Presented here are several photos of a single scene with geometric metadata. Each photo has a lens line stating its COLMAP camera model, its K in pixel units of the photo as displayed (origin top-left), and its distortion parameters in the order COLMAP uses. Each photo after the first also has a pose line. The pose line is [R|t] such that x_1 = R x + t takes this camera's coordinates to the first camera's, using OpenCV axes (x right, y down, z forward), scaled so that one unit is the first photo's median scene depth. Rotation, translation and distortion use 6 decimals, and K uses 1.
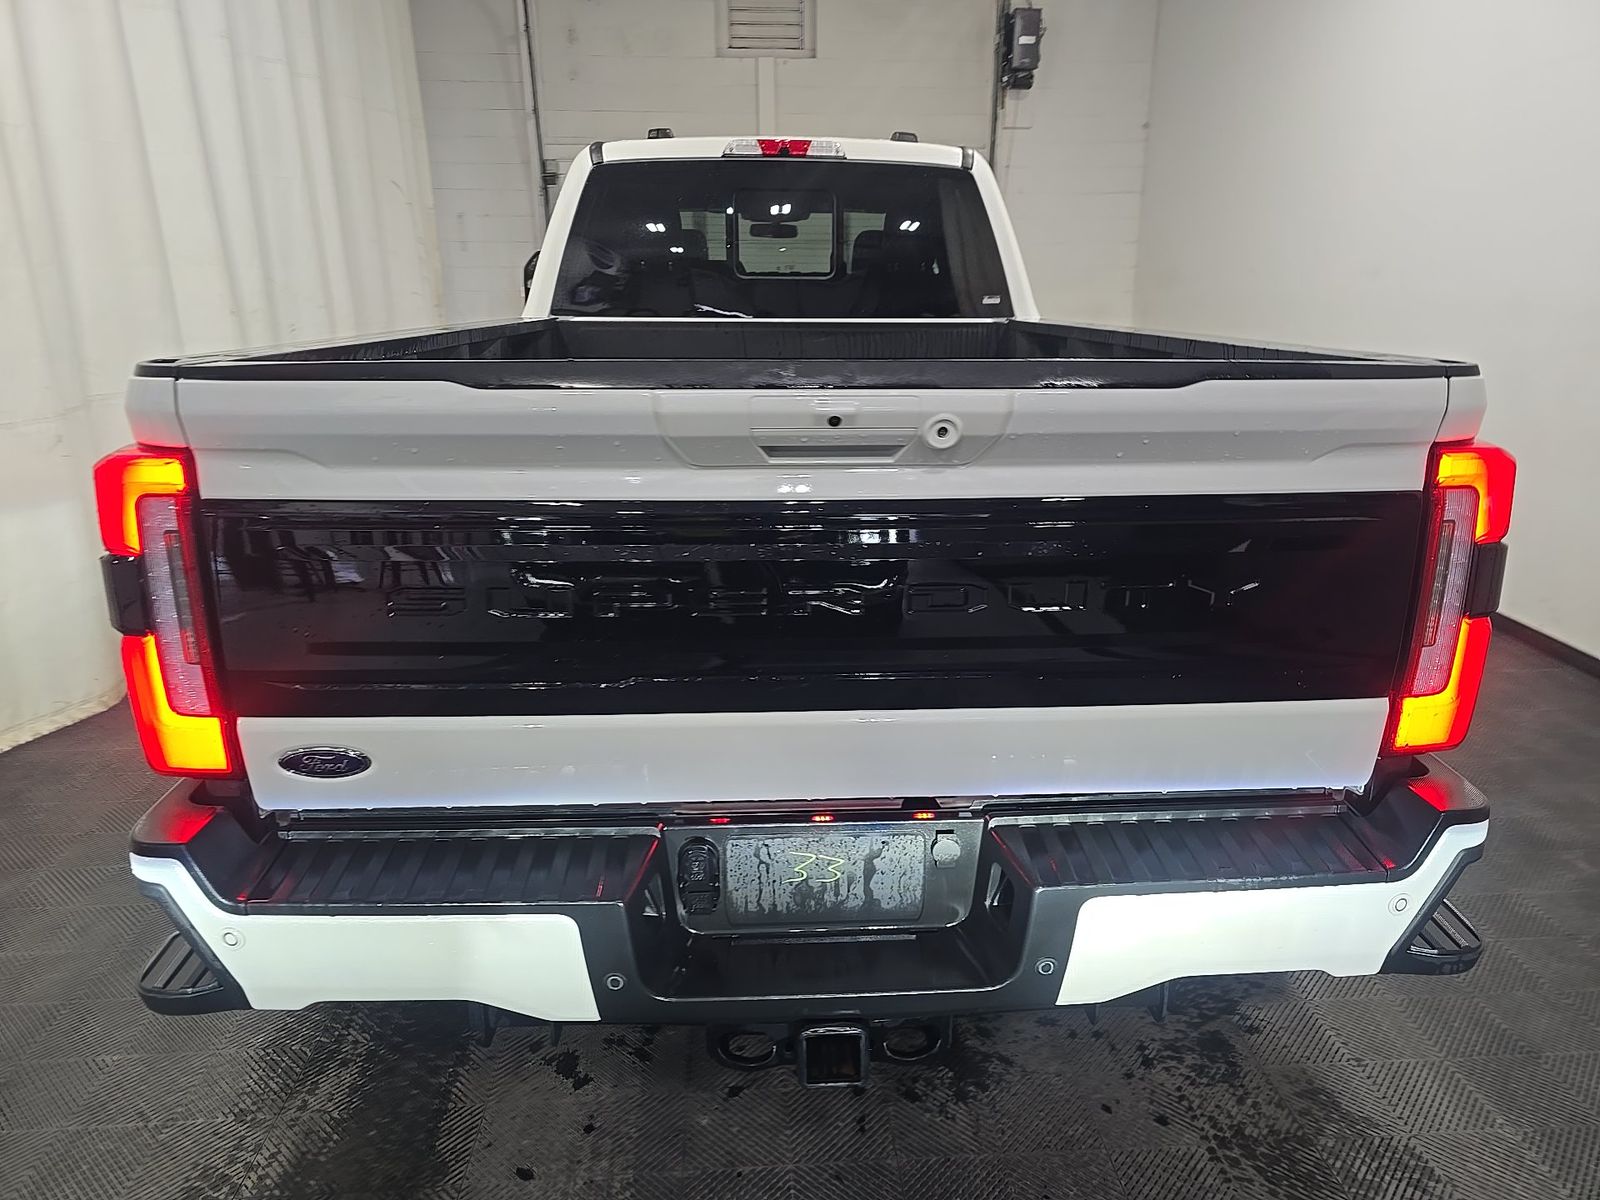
lens RADIAL K [[1050.1, 0, 817.9], [0, 1050.1, 594.1], [0, 0, 1]] dist [0.072381, -0.066805]
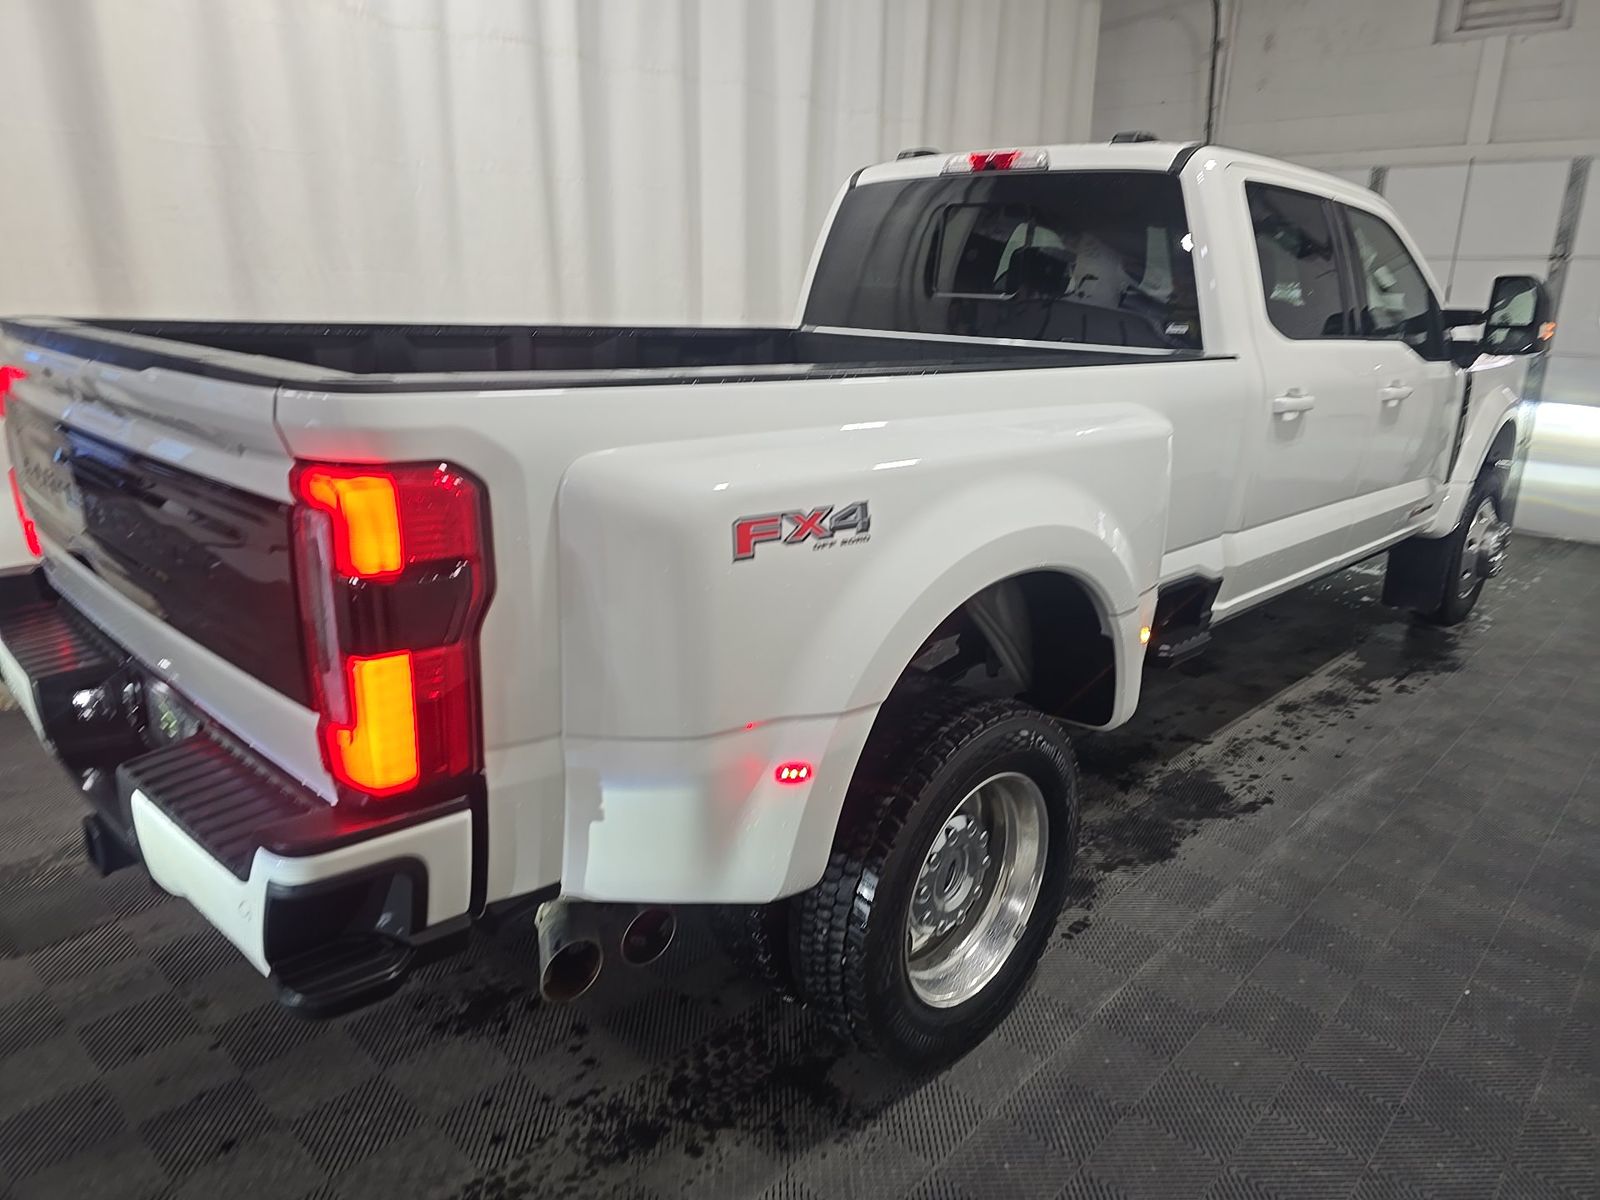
lens RADIAL K [[1050.1, 0, 817.9], [0, 1050.1, 594.1], [0, 0, 1]] dist [0.072381, -0.066805]
pose [[0.666312, 0.227065, -0.710261, 0.625939], [-0.239906, 0.967144, 0.084127, -0.083150], [0.706027, 0.114341, 0.698894, 0.256776]]
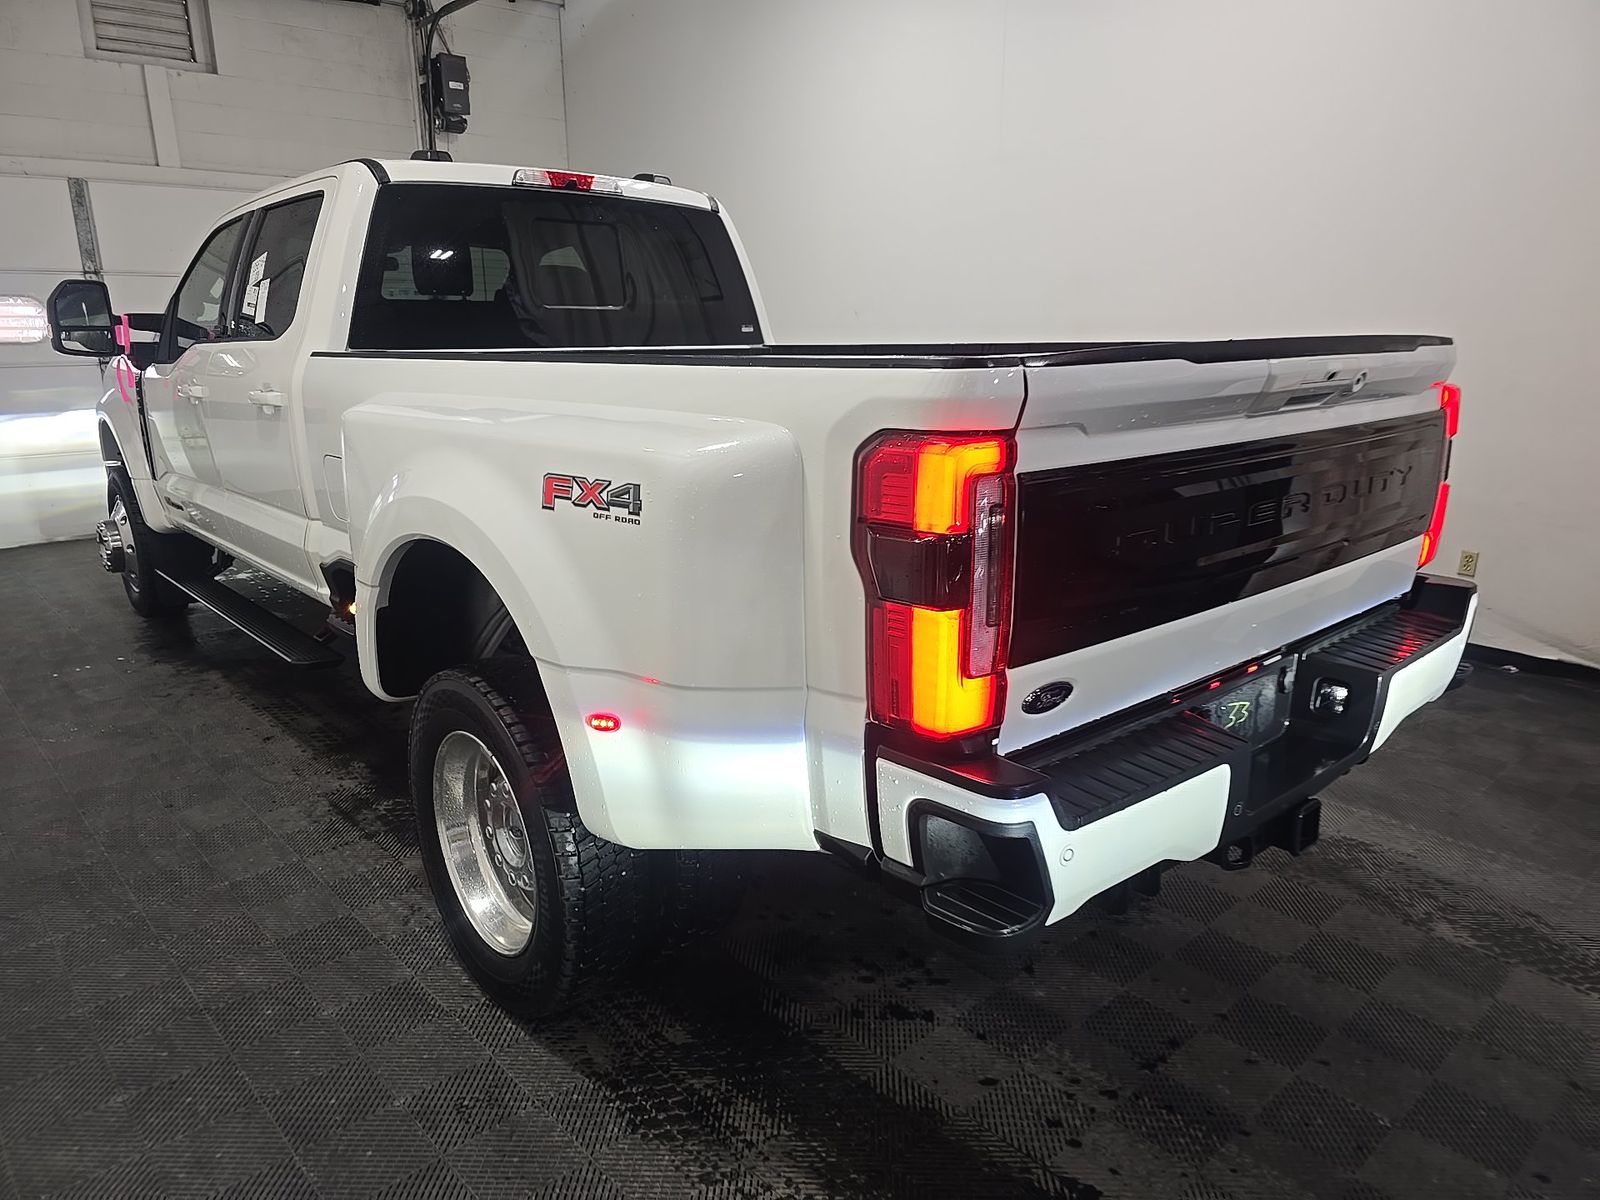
lens RADIAL K [[1050.1, 0, 817.9], [0, 1050.1, 594.1], [0, 0, 1]] dist [0.072381, -0.066805]
pose [[0.786328, -0.159763, 0.596794, -0.506457], [0.184786, 0.982584, 0.019567, -0.008147], [-0.589527, 0.094893, 0.802156, 0.081138]]
